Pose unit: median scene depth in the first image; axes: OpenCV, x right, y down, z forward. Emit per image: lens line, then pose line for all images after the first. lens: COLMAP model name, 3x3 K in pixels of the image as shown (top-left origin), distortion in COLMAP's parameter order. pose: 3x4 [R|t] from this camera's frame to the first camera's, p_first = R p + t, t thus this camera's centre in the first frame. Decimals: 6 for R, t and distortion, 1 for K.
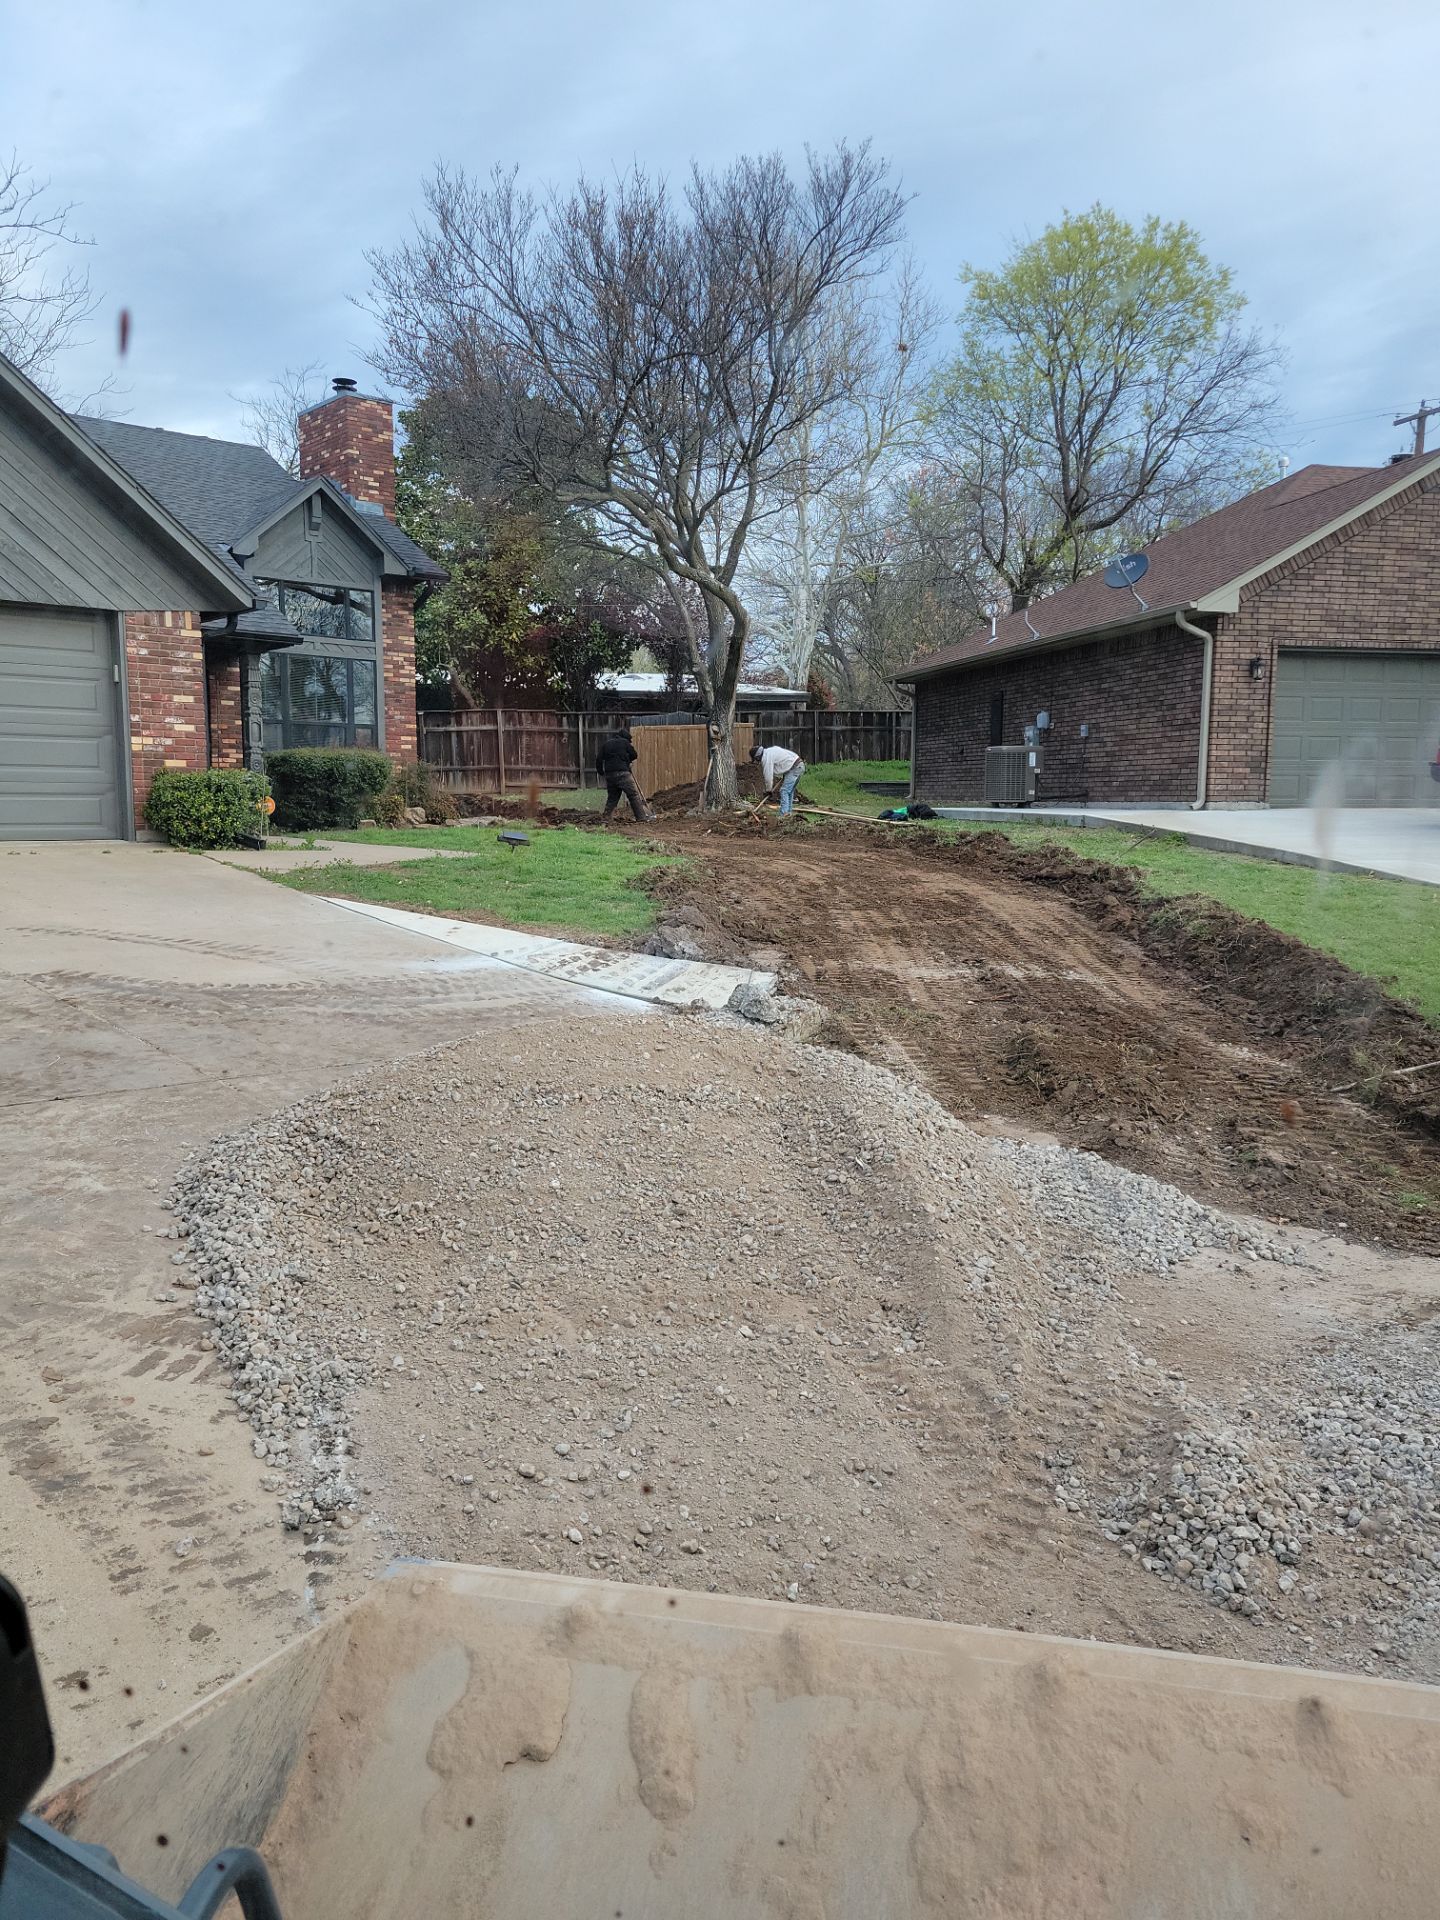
lens RADIAL K [[1449.6, 0, 712.7], [0, 1449.6, 956.0], [0, 0, 1]] dist [0.060657, -0.039239]
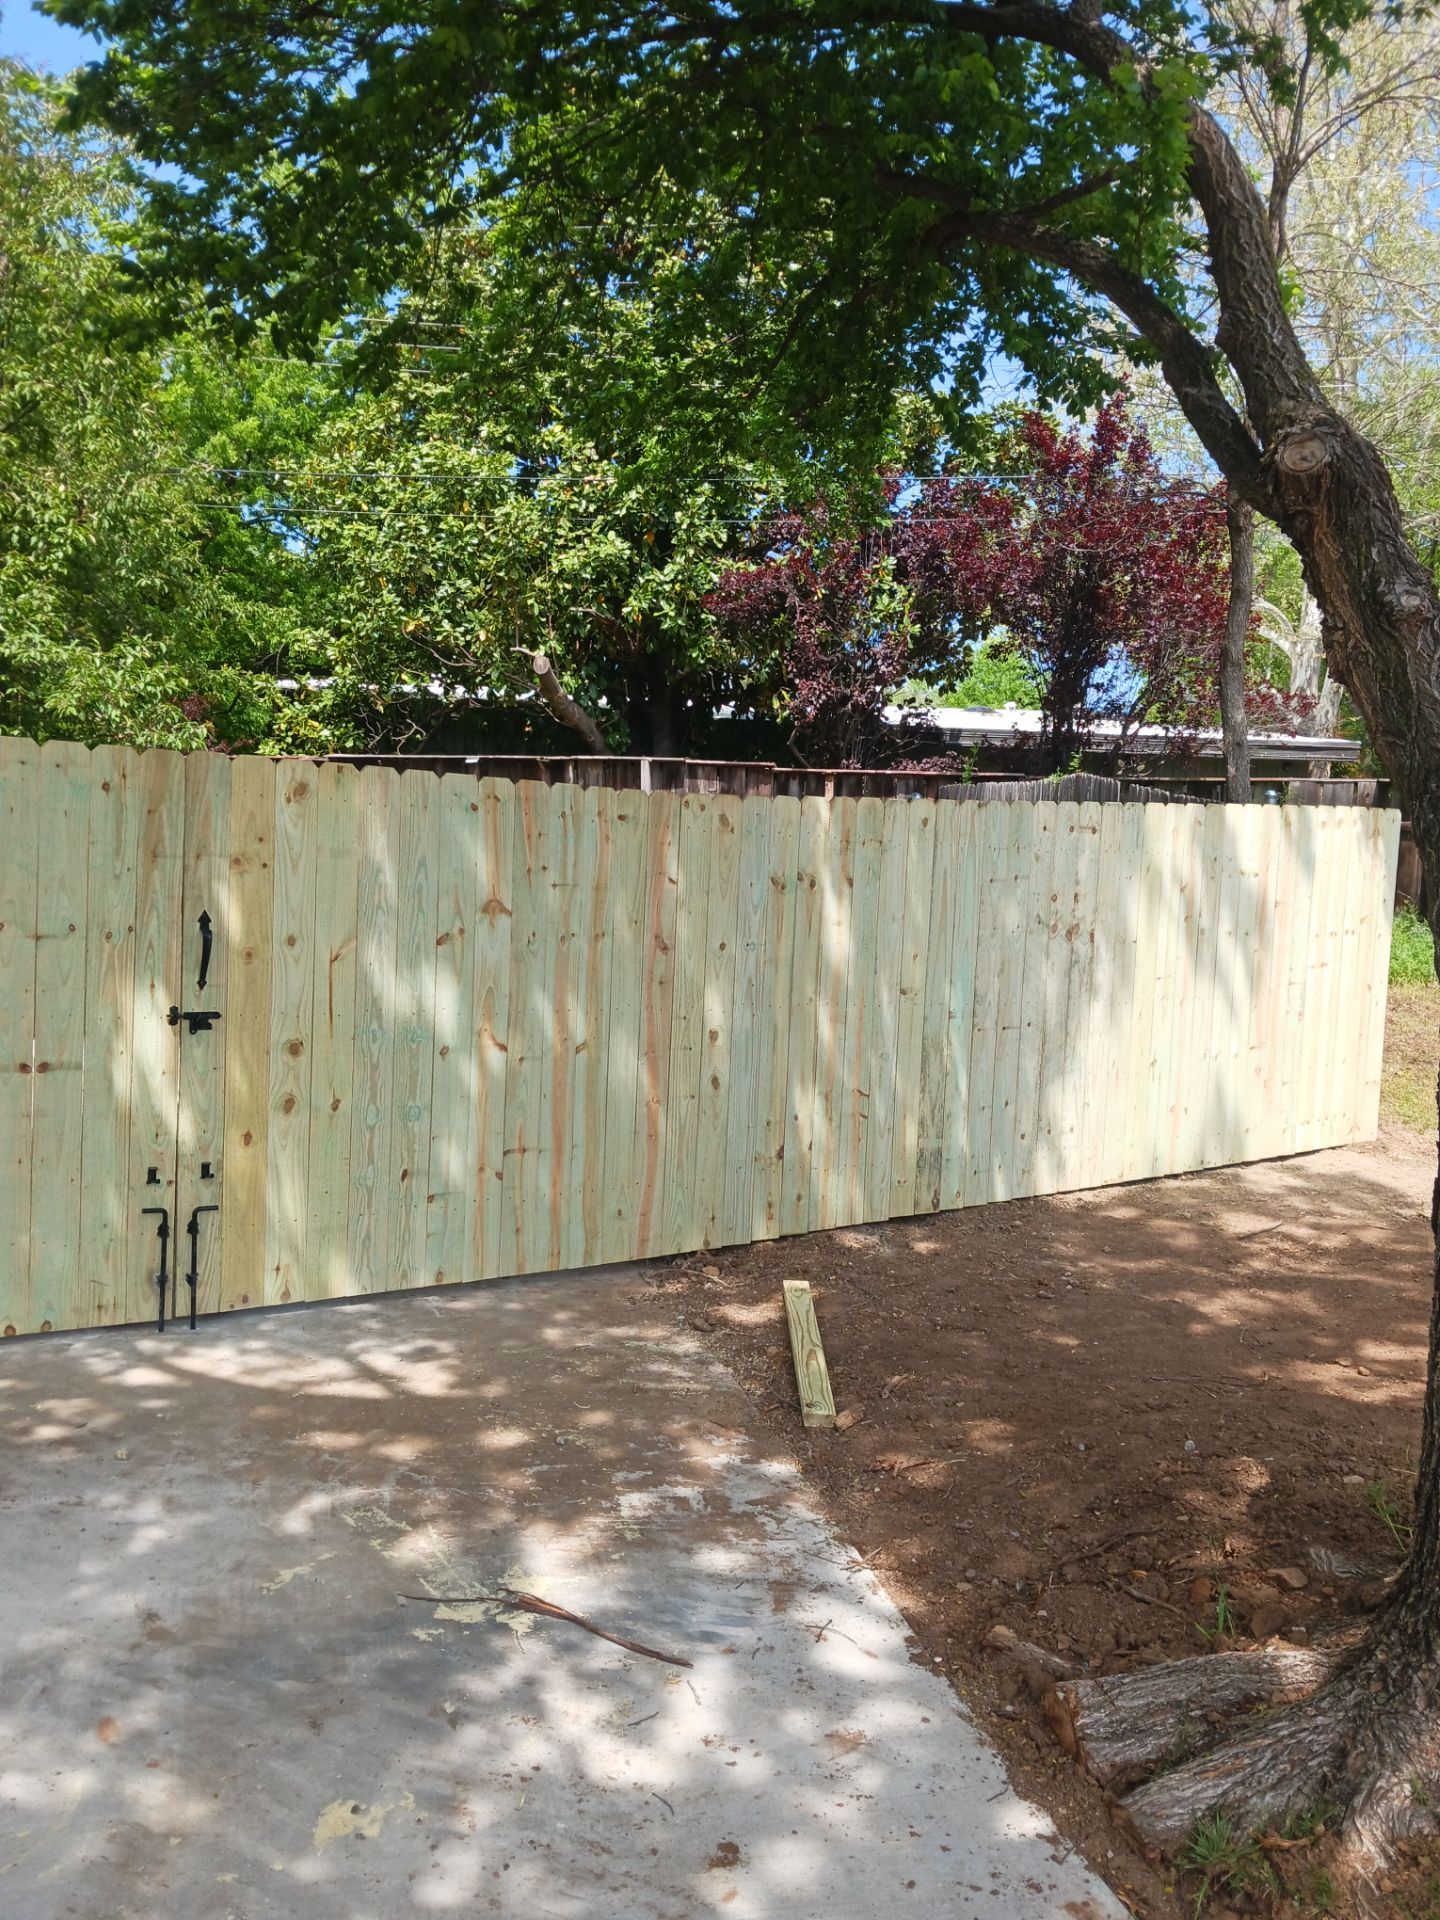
lens RADIAL K [[1514.0, 0, 712.2], [0, 1514.0, 971.4], [0, 0, 1]] dist [0.036028, -0.050377]
pose [[0.970441, 0.062419, -0.233127, -0.033559], [-0.070331, 0.997191, -0.025776, -0.167704], [0.230863, 0.041410, 0.972105, 0.997637]]
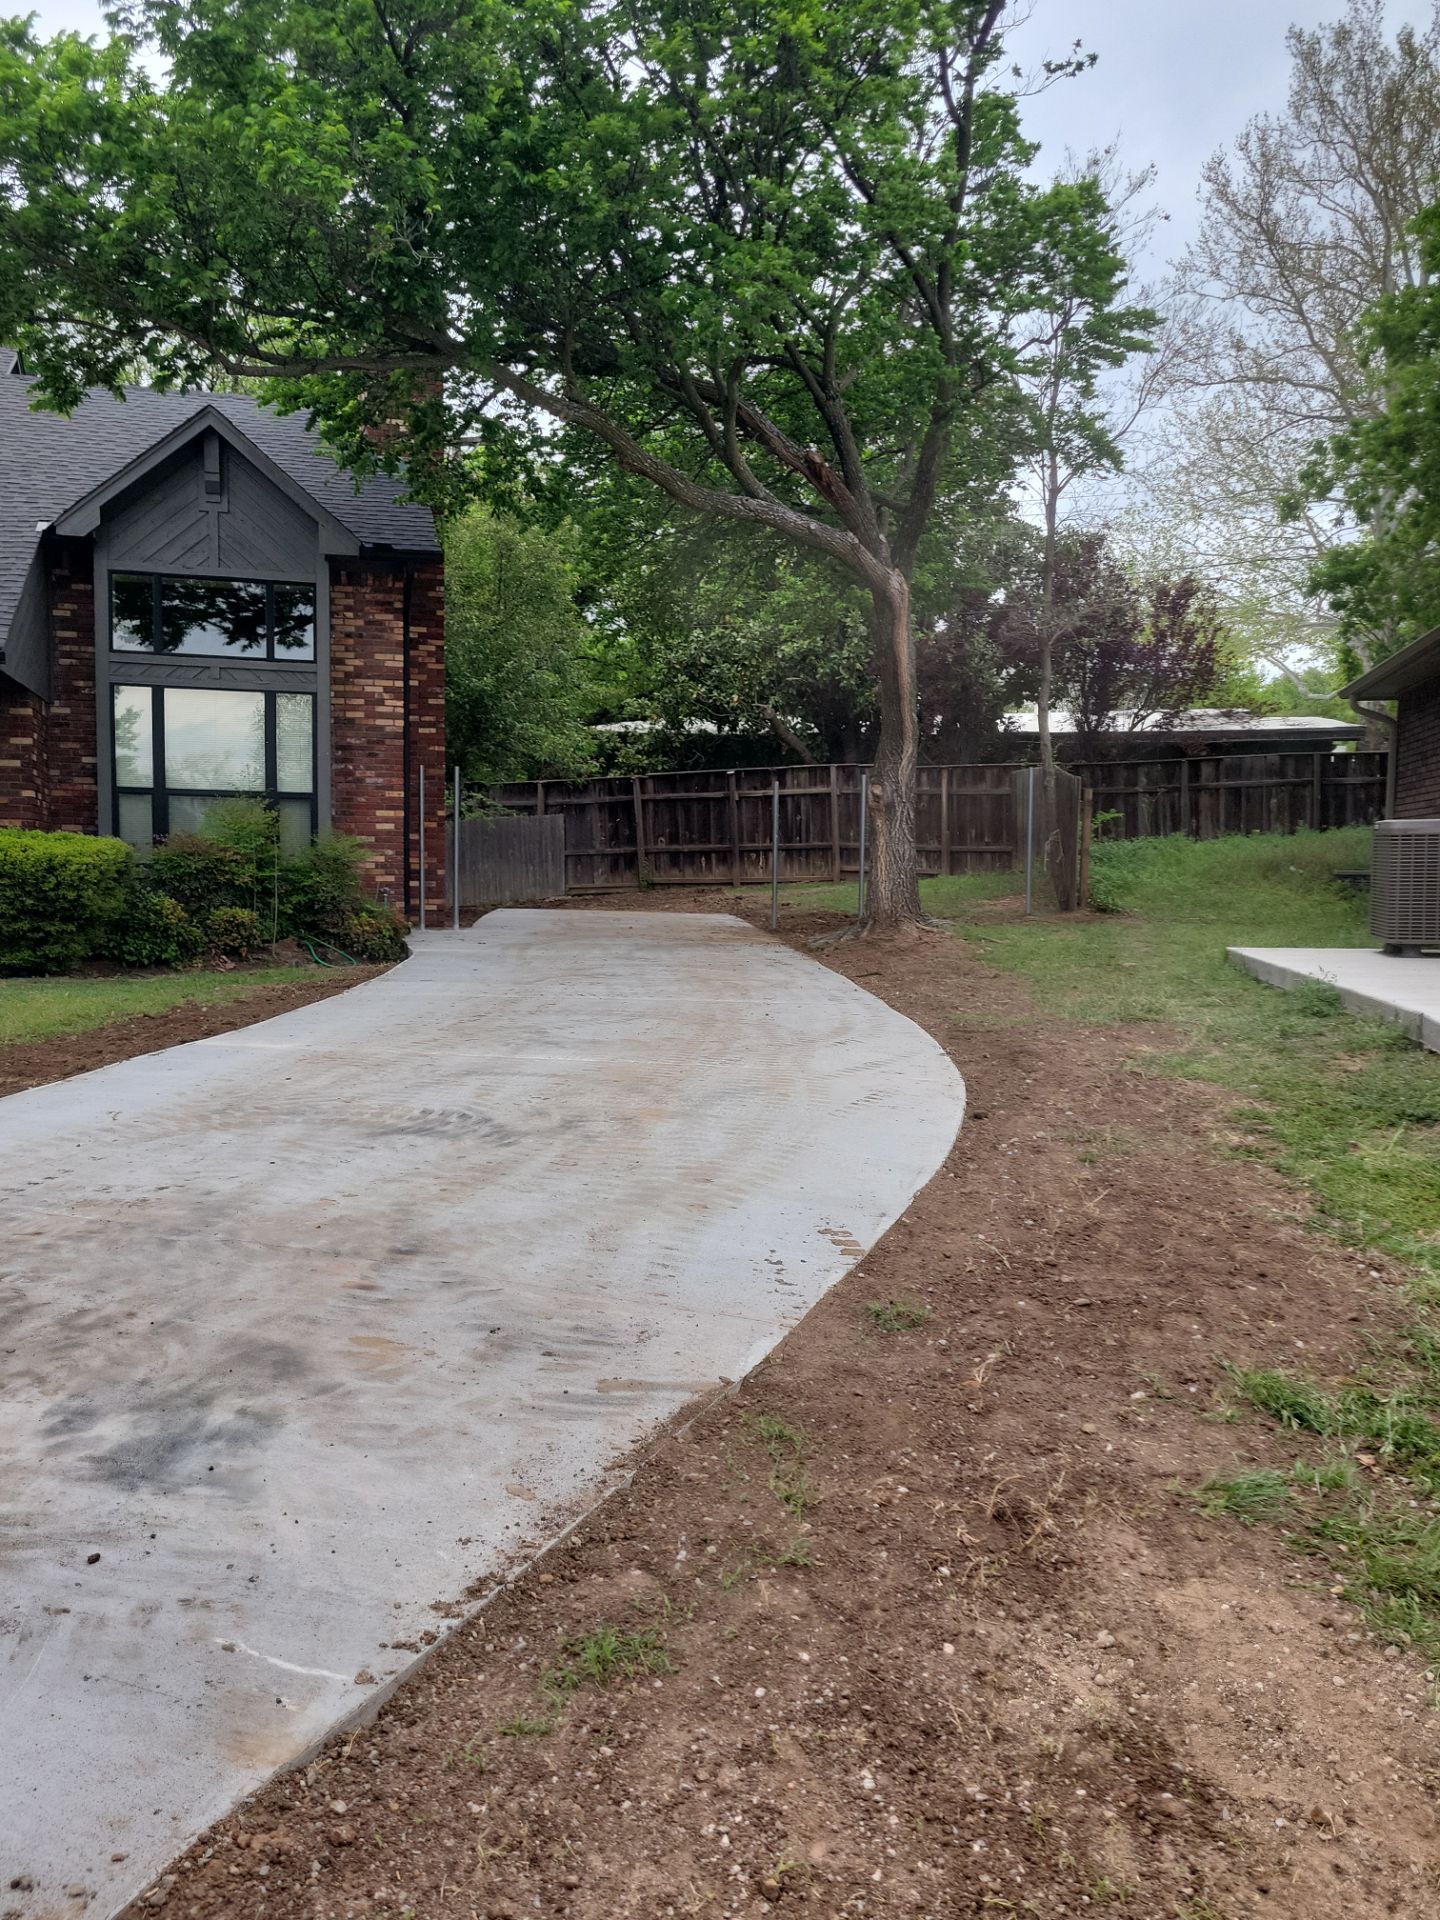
lens RADIAL K [[1585.6, 0, 668.3], [0, 1585.6, 969.1], [0, 0, 1]] dist [0.059145, -0.028533]
pose [[0.895734, 0.035530, -0.443167, 0.227038], [-0.053772, 0.998142, -0.028660, -0.074155], [0.441326, 0.049502, 0.895981, 0.471527]]
